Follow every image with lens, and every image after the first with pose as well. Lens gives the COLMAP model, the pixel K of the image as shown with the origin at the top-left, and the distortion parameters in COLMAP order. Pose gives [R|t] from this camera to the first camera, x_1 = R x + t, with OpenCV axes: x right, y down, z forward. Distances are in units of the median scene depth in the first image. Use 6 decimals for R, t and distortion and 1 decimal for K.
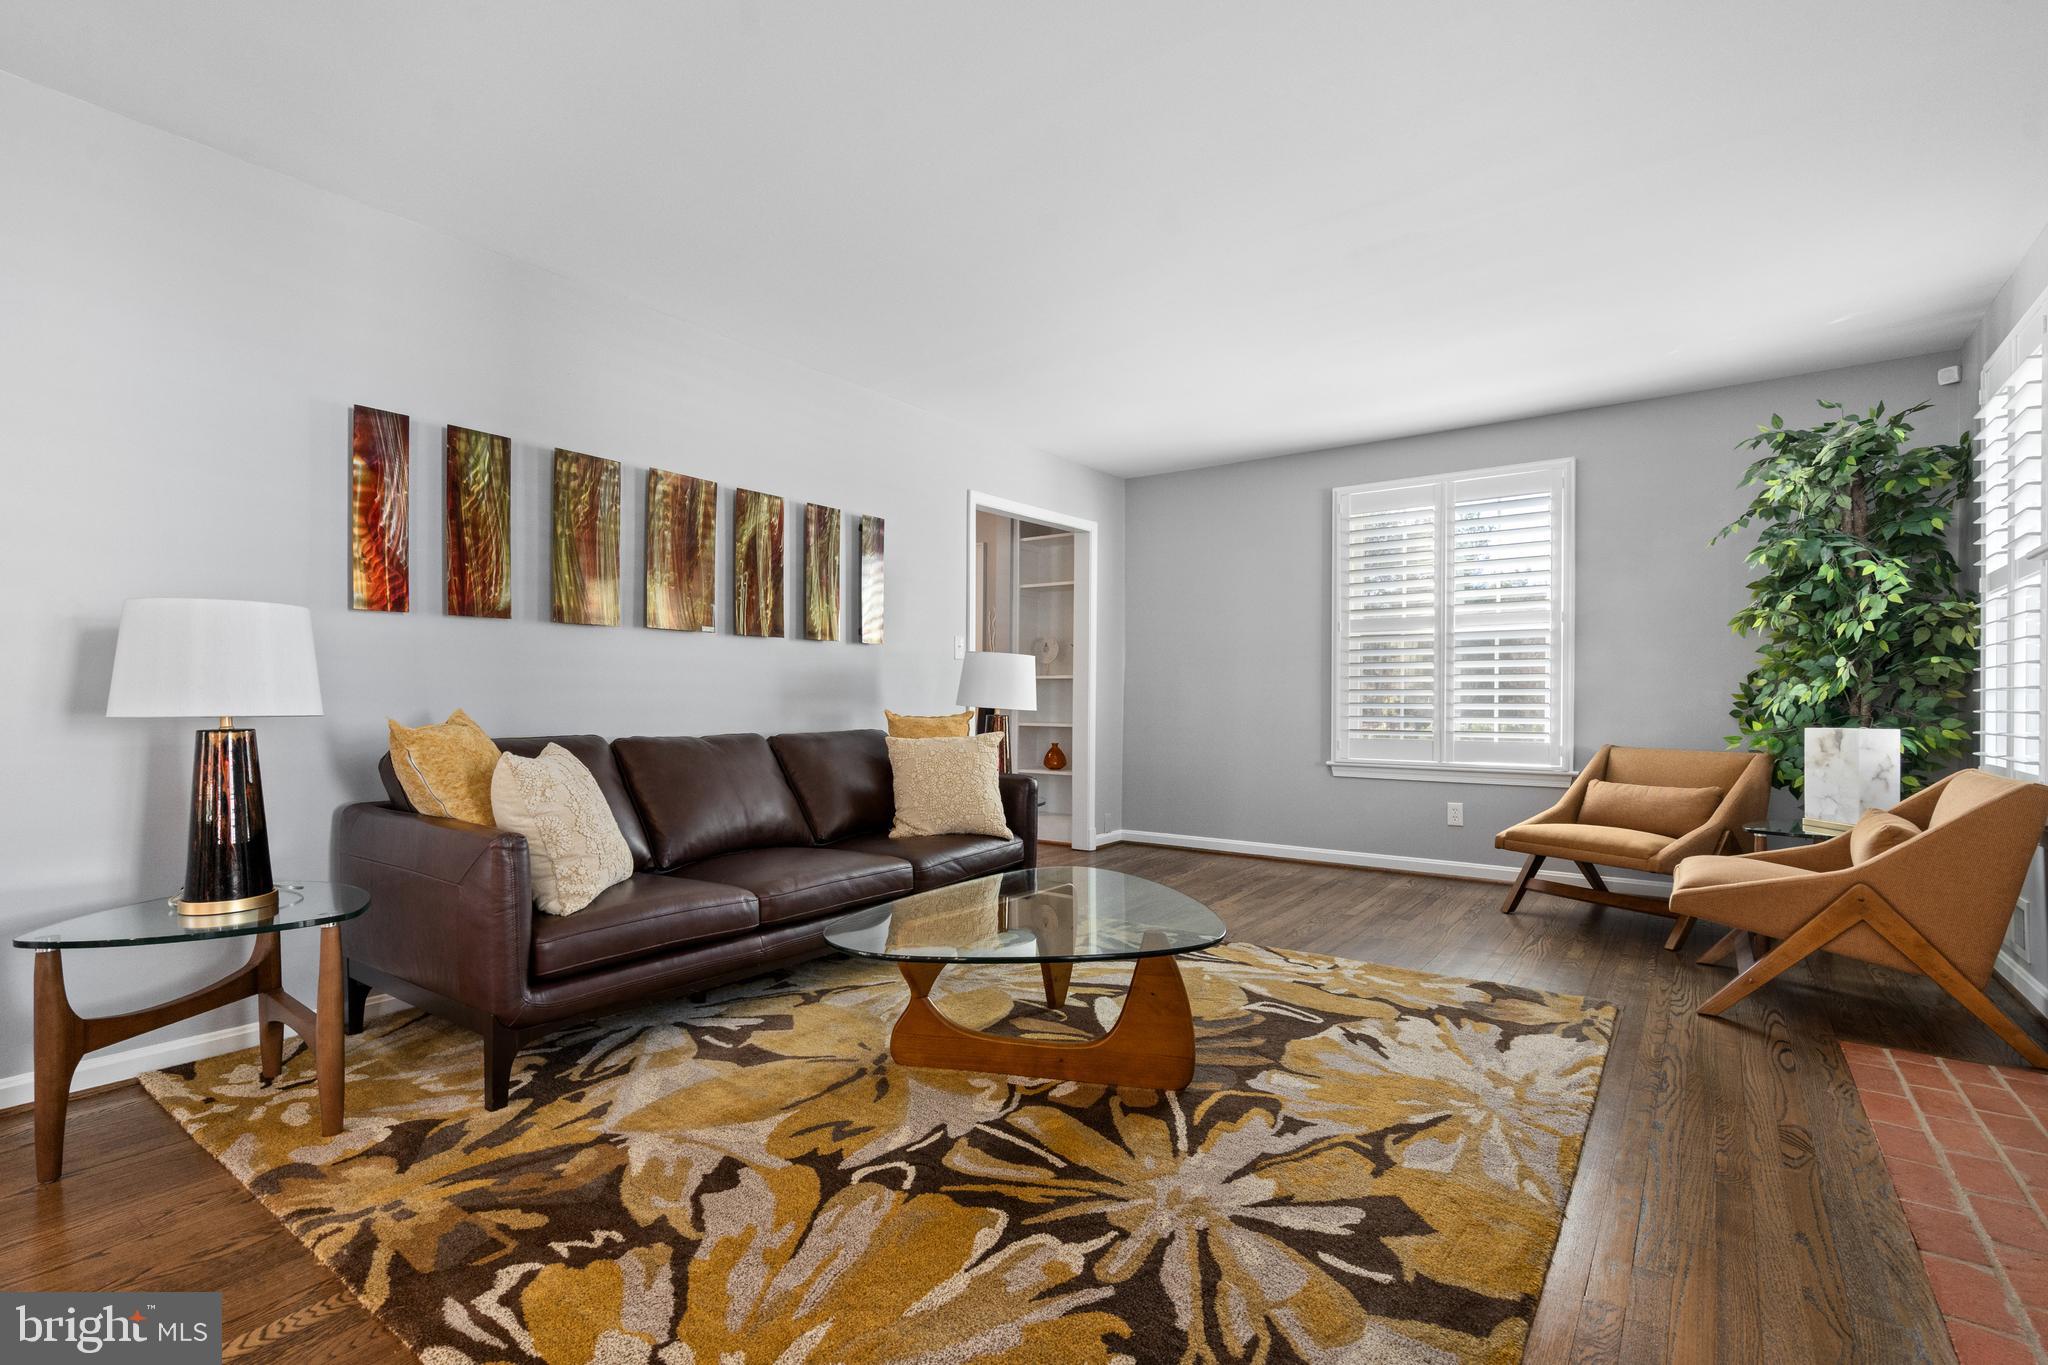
lens RADIAL K [[931.0, 0, 1012.2], [0, 931.0, 699.2], [0, 0, 1]] dist [-0.007842, 0.002330]
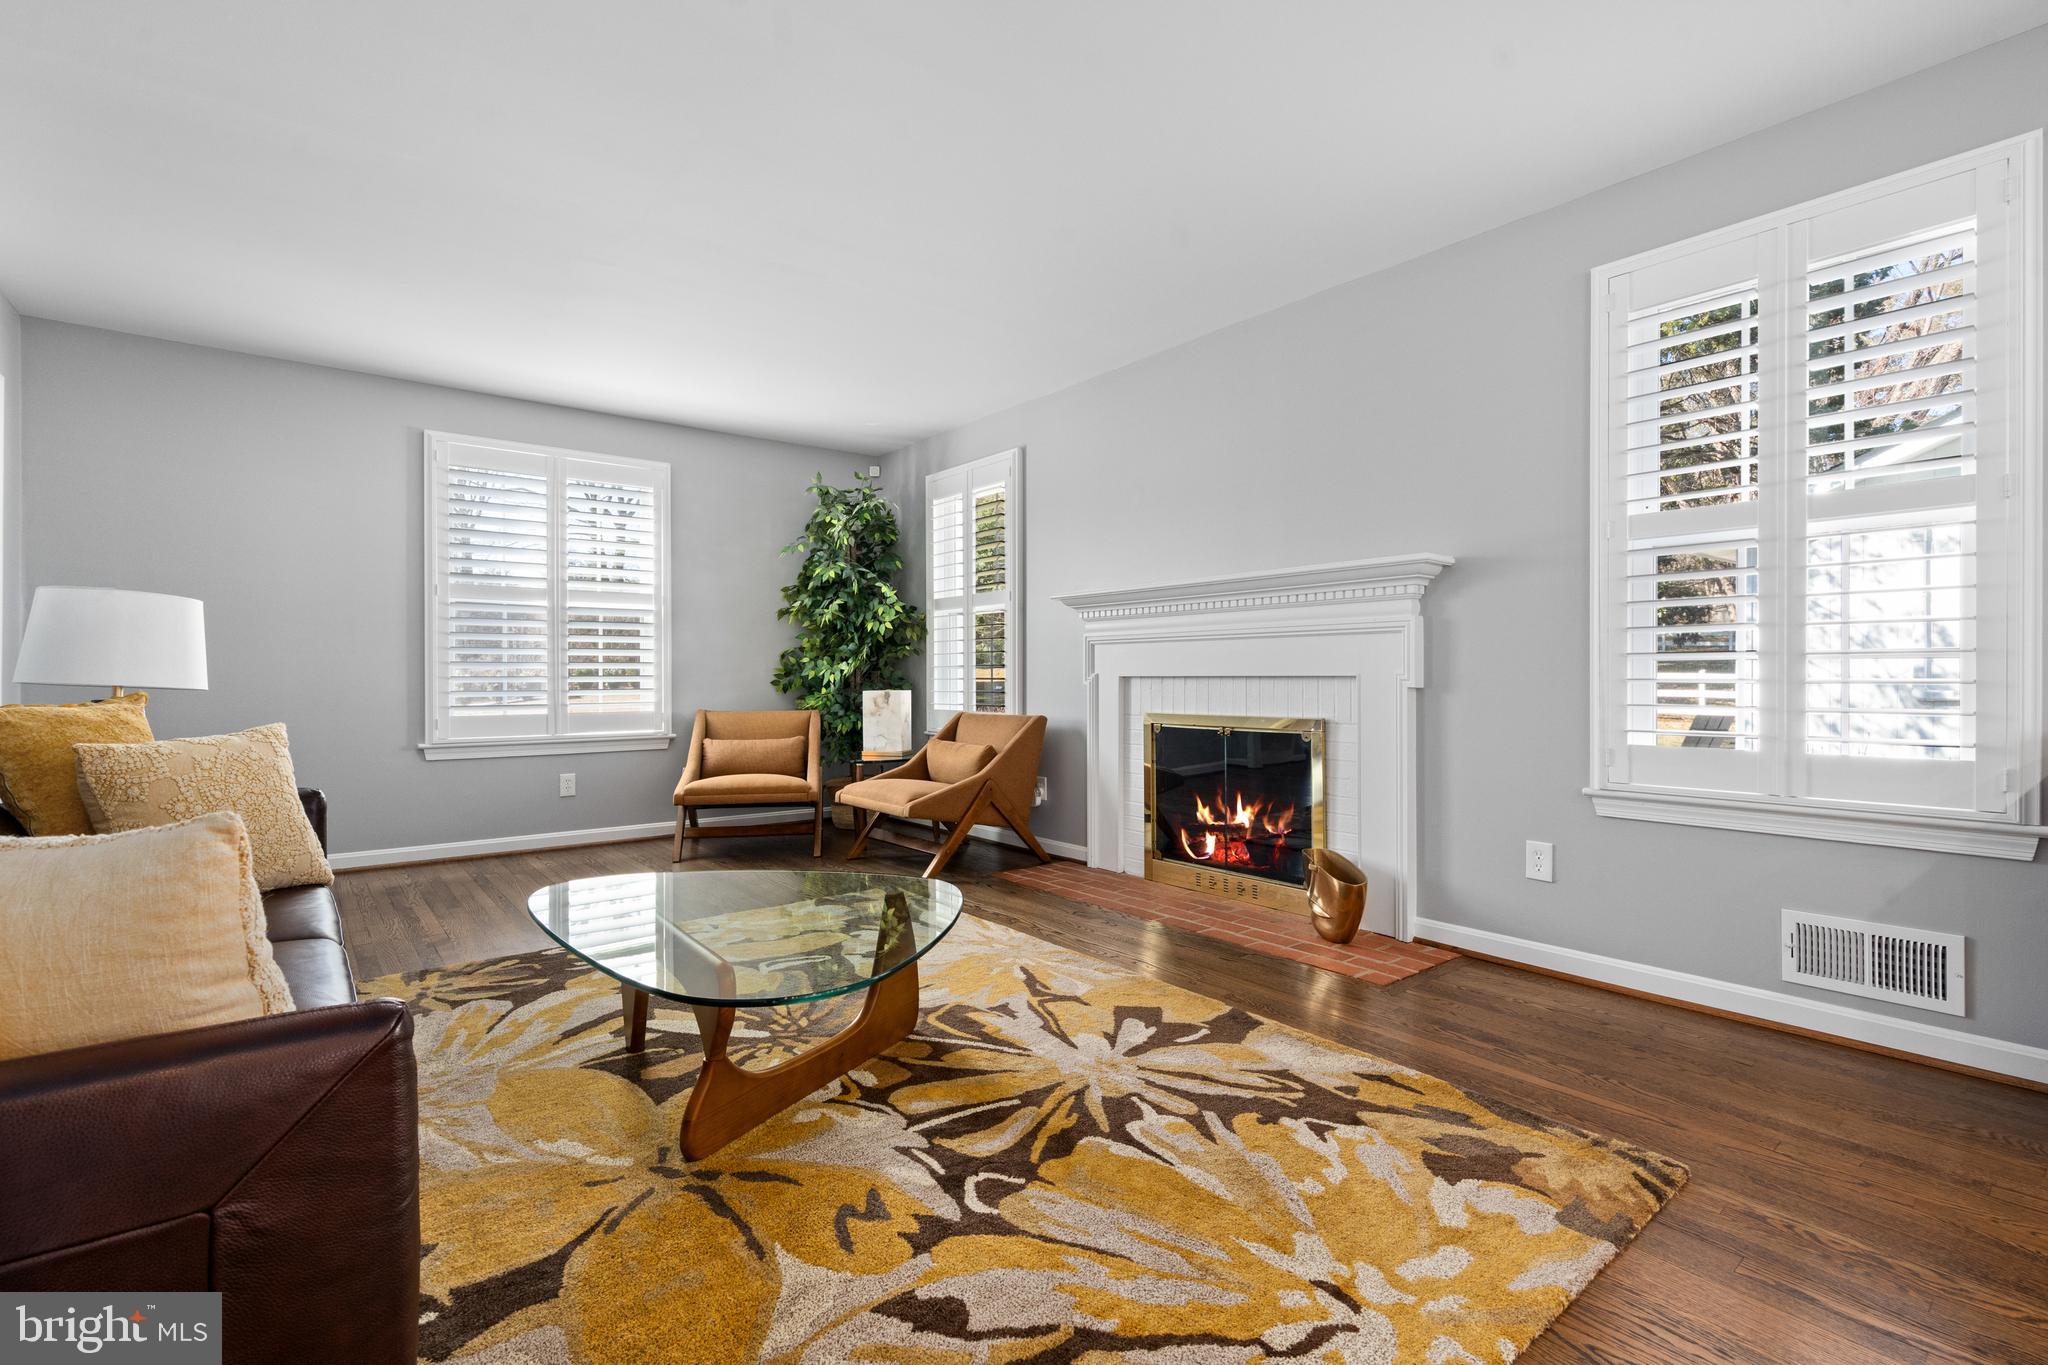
lens RADIAL K [[931.0, 0, 1000.2], [0, 931.0, 673.7], [0, 0, 1]] dist [-0.007842, 0.002330]
pose [[0.263046, 0.000691, 0.964783, -0.733973], [0.002517, 0.999996, -0.001402, 0.007694], [-0.964780, 0.002797, 0.263043, 0.548592]]
